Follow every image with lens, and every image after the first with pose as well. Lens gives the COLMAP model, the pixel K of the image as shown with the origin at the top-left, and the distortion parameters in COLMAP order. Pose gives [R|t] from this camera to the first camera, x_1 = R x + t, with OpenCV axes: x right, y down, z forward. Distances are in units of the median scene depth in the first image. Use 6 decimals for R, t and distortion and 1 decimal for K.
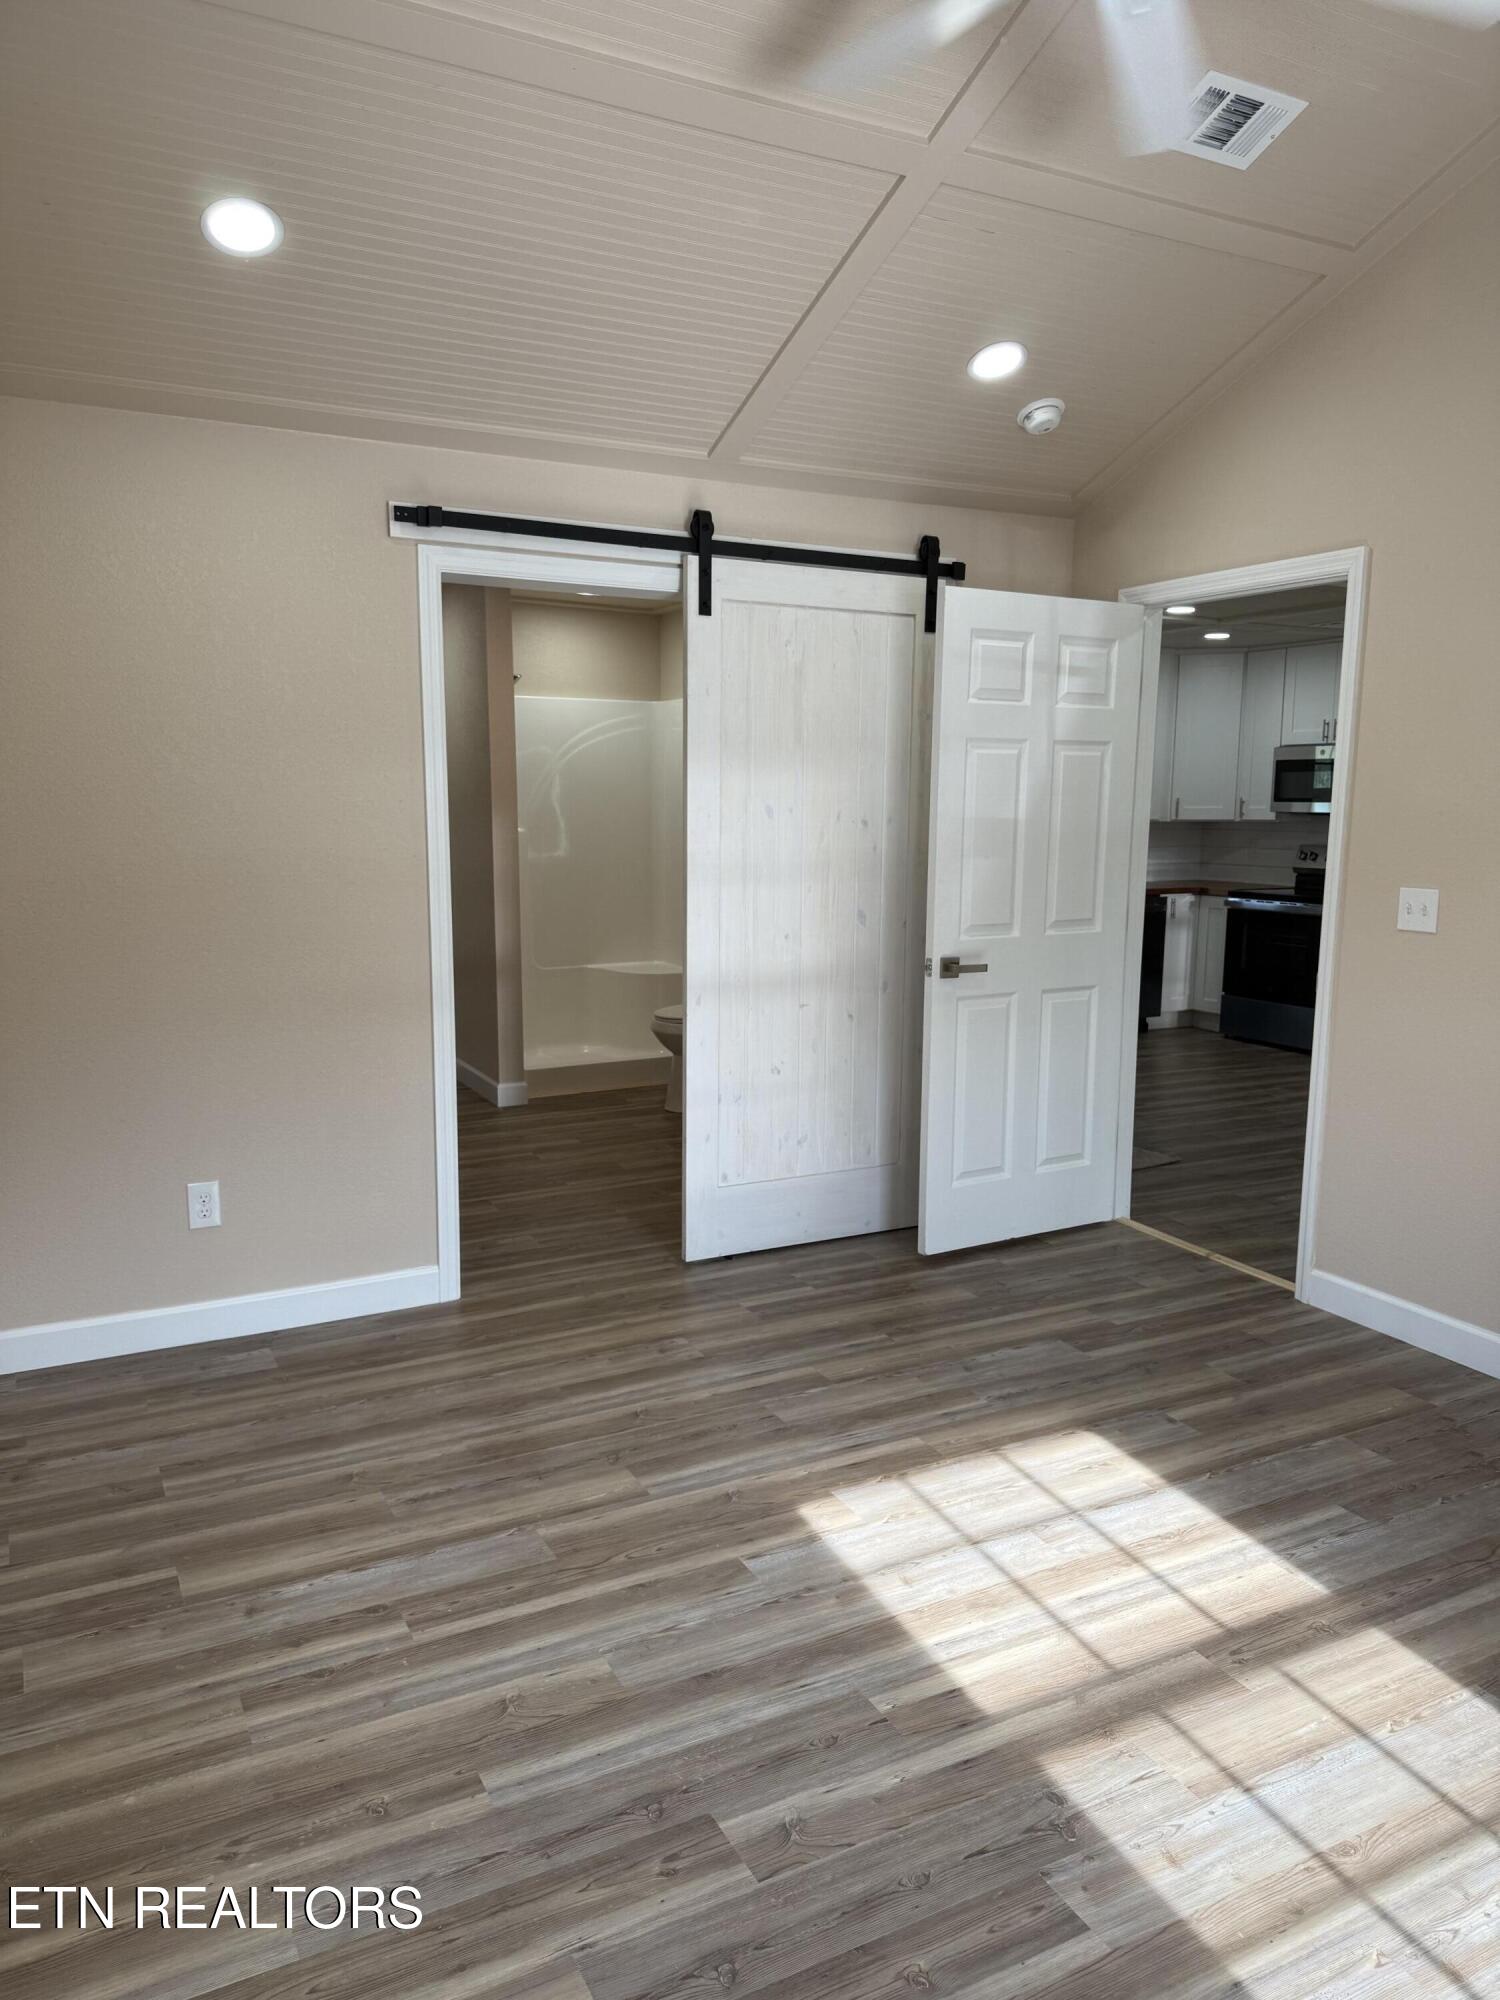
lens RADIAL K [[1421.6, 0, 750.1], [0, 1421.6, 1000.0], [0, 0, 1]] dist [0.060717, -0.048211]
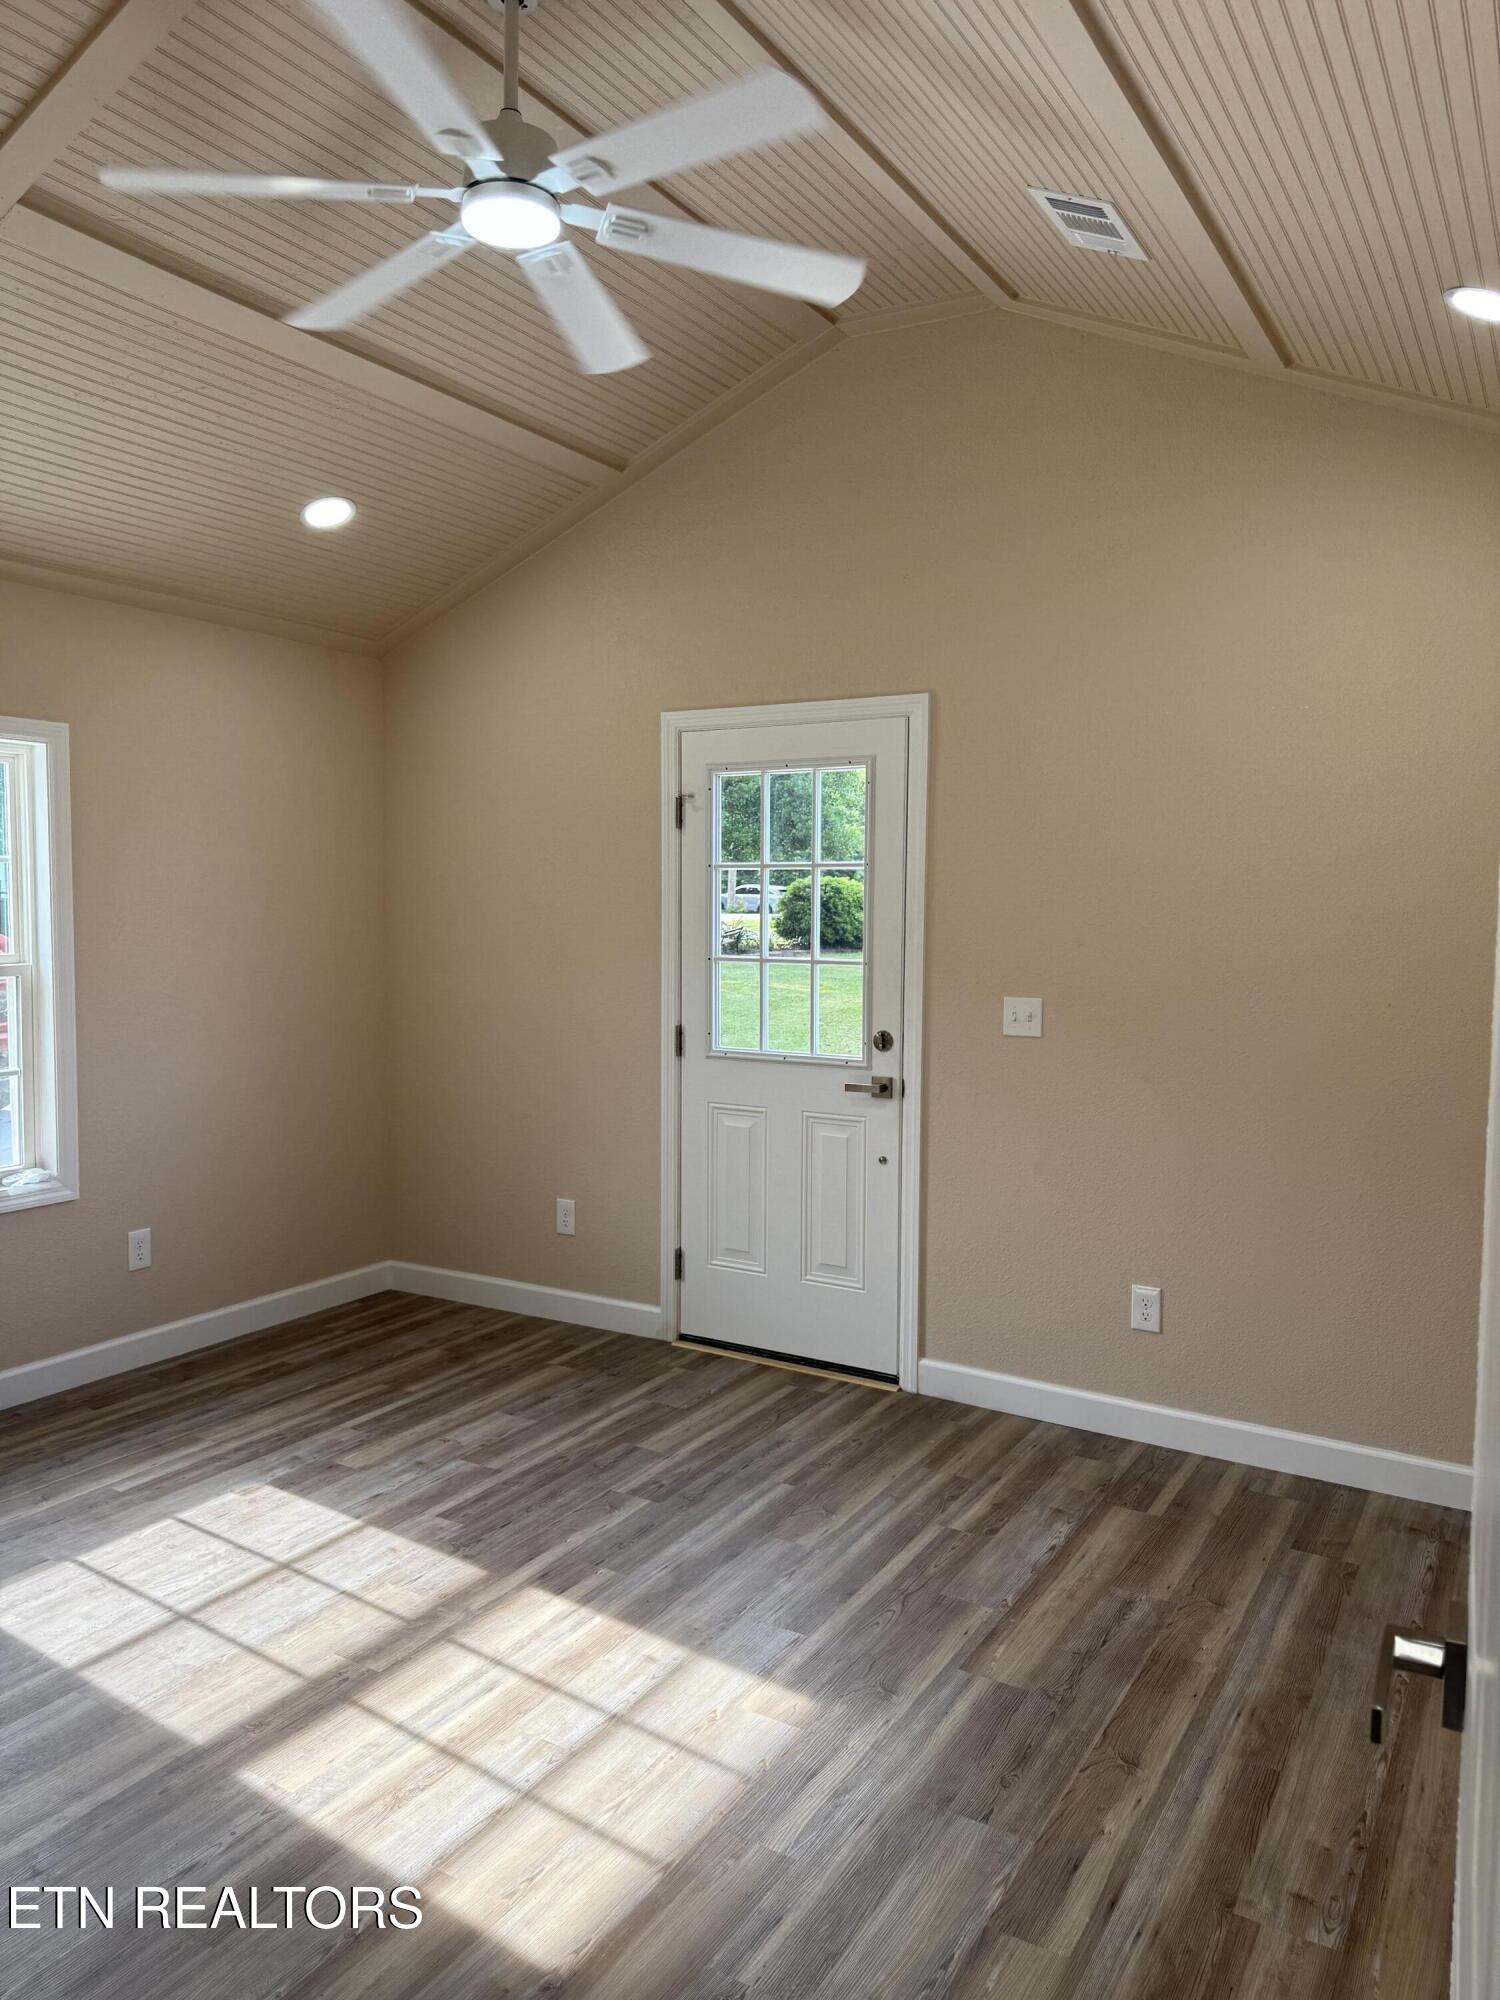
lens RADIAL K [[1421.6, 0, 747.9], [0, 1421.6, 1000.7], [0, 0, 1]] dist [0.060717, -0.048211]
pose [[-0.850049, 0.018759, -0.526370, 0.609536], [-0.091924, 0.978744, 0.183332, -0.272011], [0.518621, 0.204227, -0.830255, 1.864543]]
